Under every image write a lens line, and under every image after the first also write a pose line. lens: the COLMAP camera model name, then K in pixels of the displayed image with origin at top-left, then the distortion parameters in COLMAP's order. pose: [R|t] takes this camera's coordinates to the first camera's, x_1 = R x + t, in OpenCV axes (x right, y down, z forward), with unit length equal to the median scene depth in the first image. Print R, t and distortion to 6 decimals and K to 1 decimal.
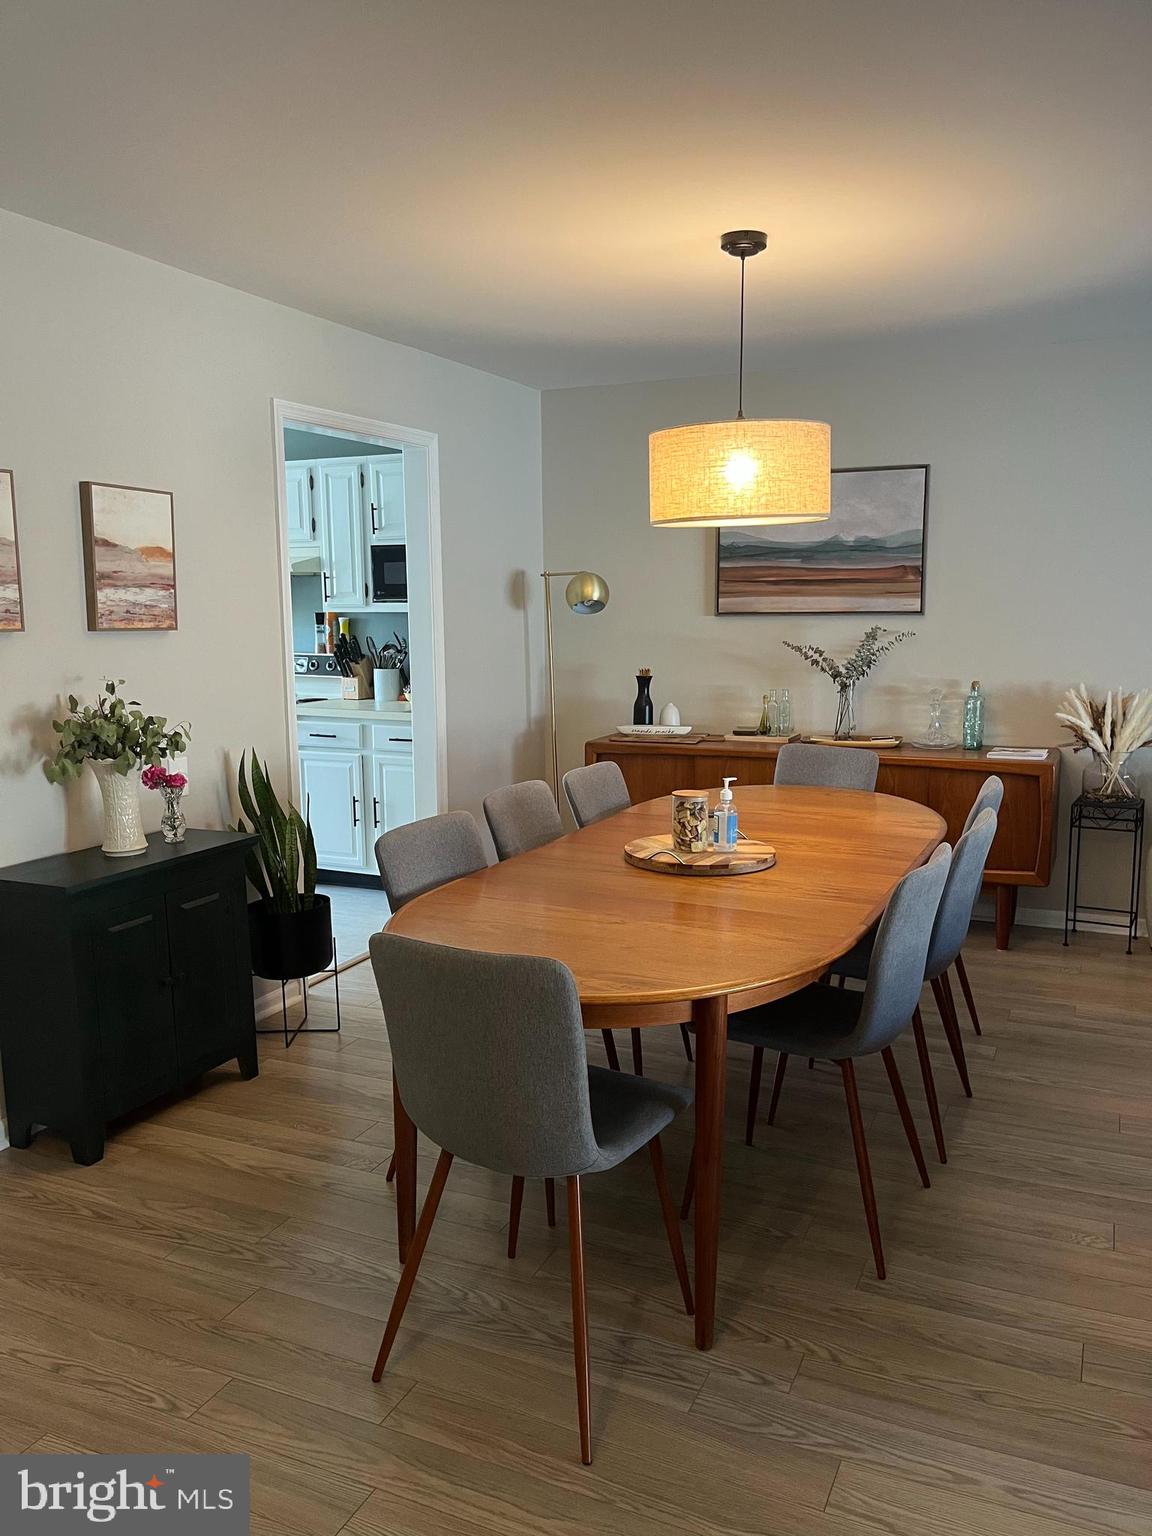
lens RADIAL K [[1166.6, 0, 580.5], [0, 1166.6, 770.4], [0, 0, 1]] dist [0.063141, -0.077053]
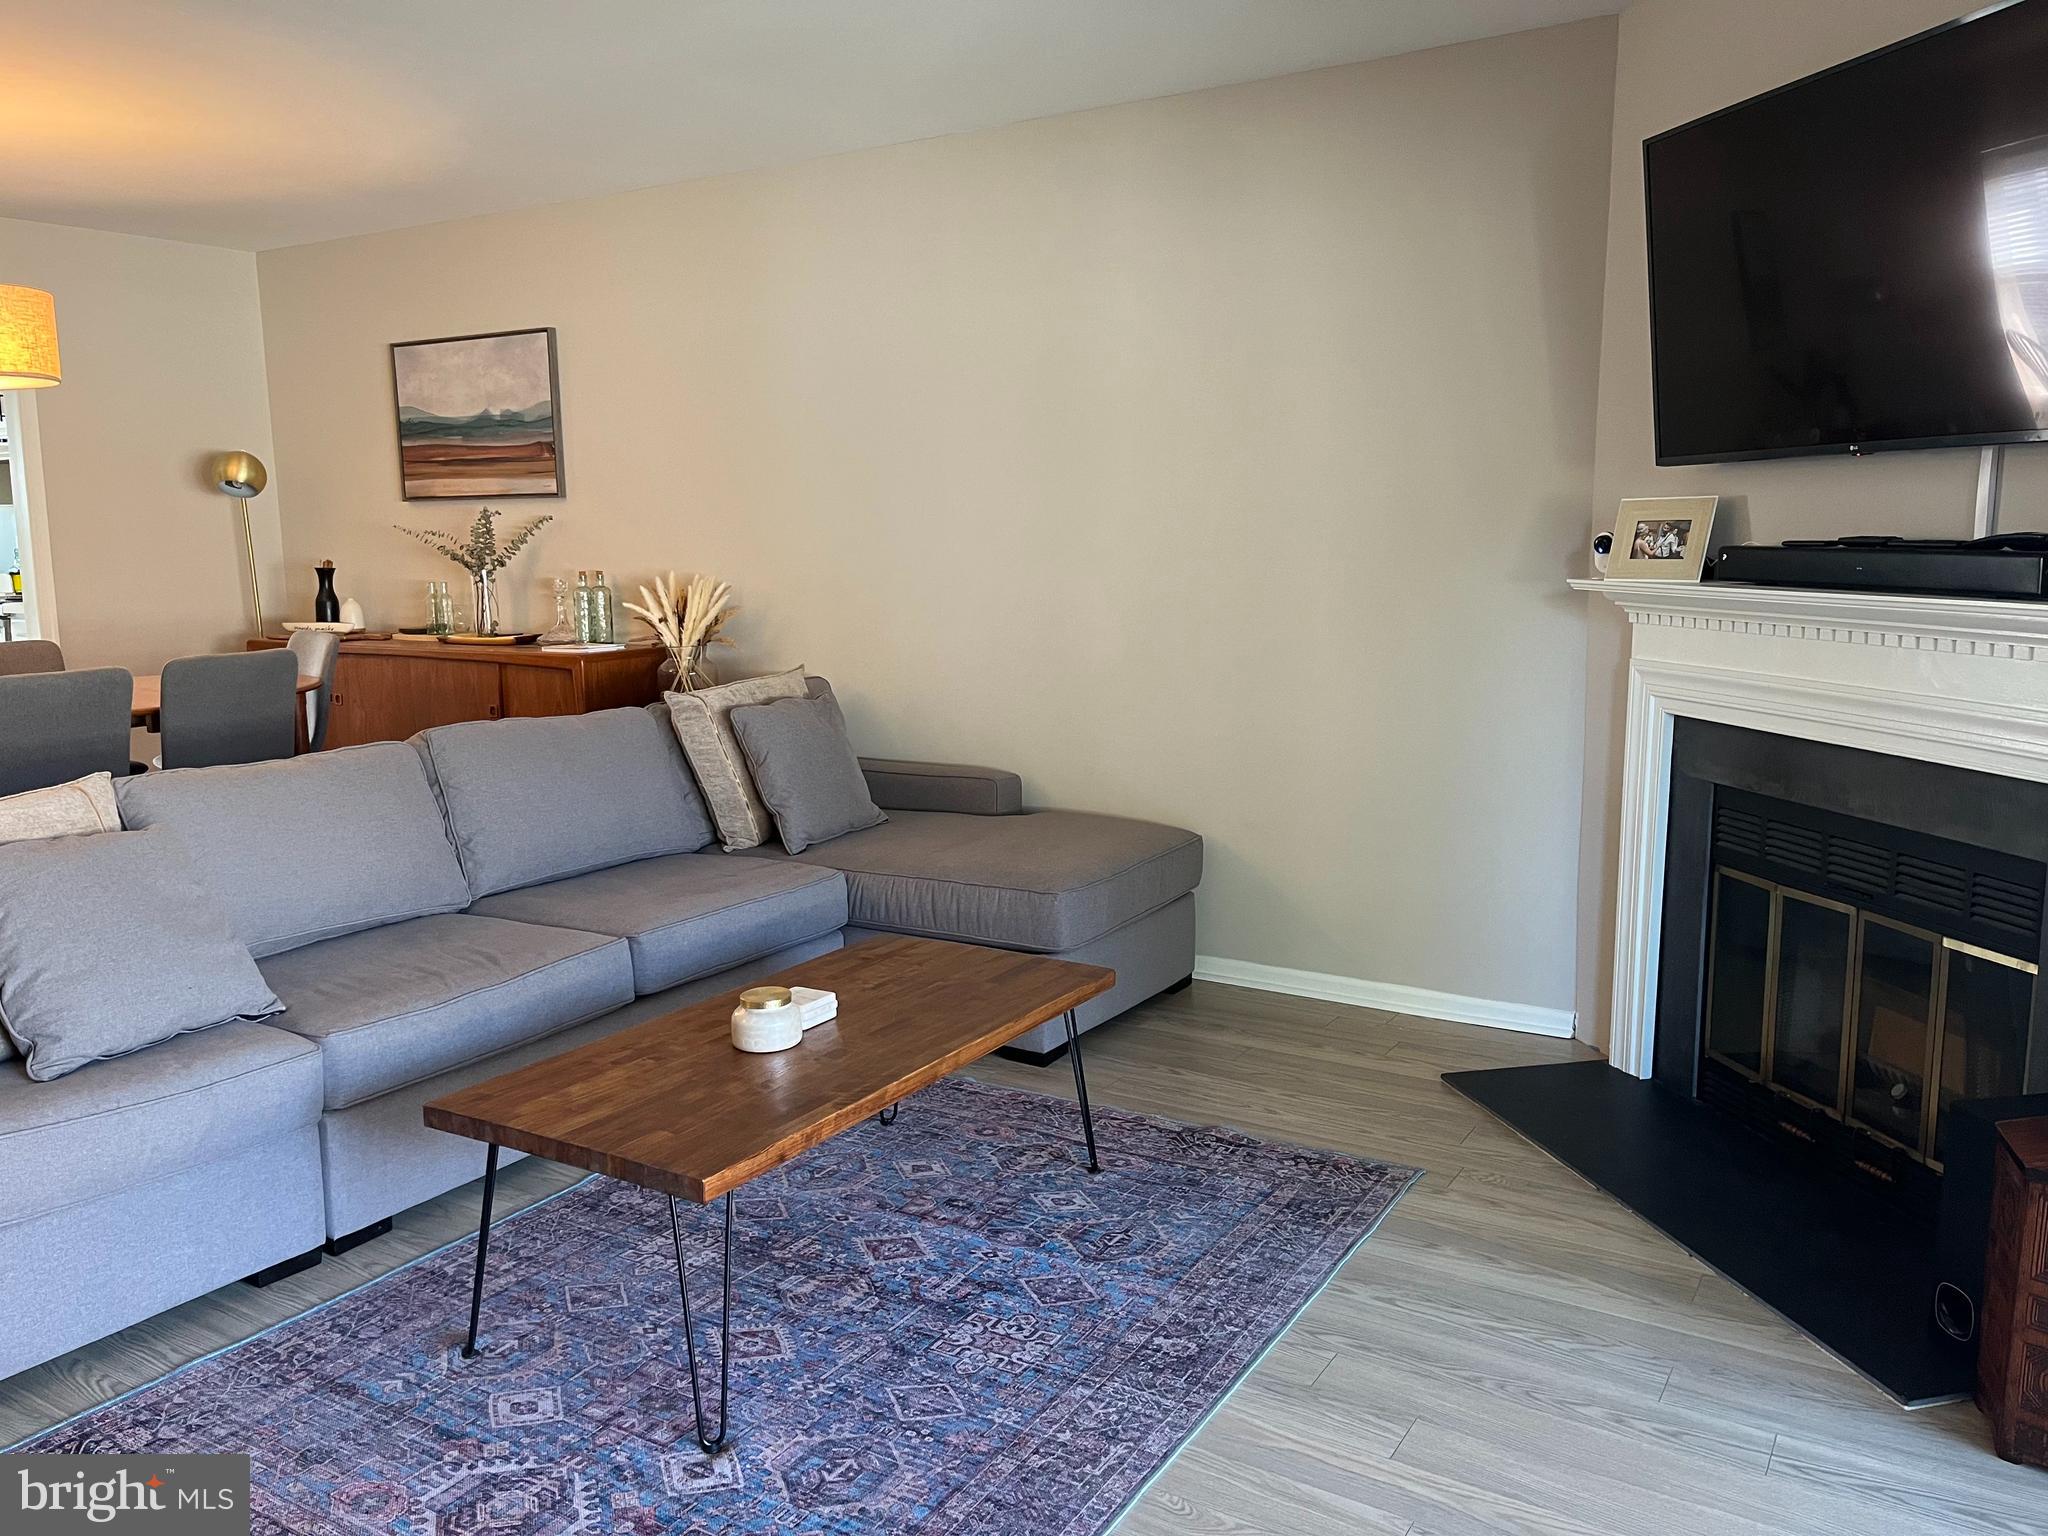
lens RADIAL K [[1555.5, 0, 1024.0], [0, 1555.5, 768.0], [0, 0, 1]] dist [0.063141, -0.077053]
pose [[0.987860, 0.017829, -0.154320, 0.814698], [-0.015243, 0.999723, 0.017925, 0.045871], [0.154597, -0.015355, 0.987858, -0.123252]]
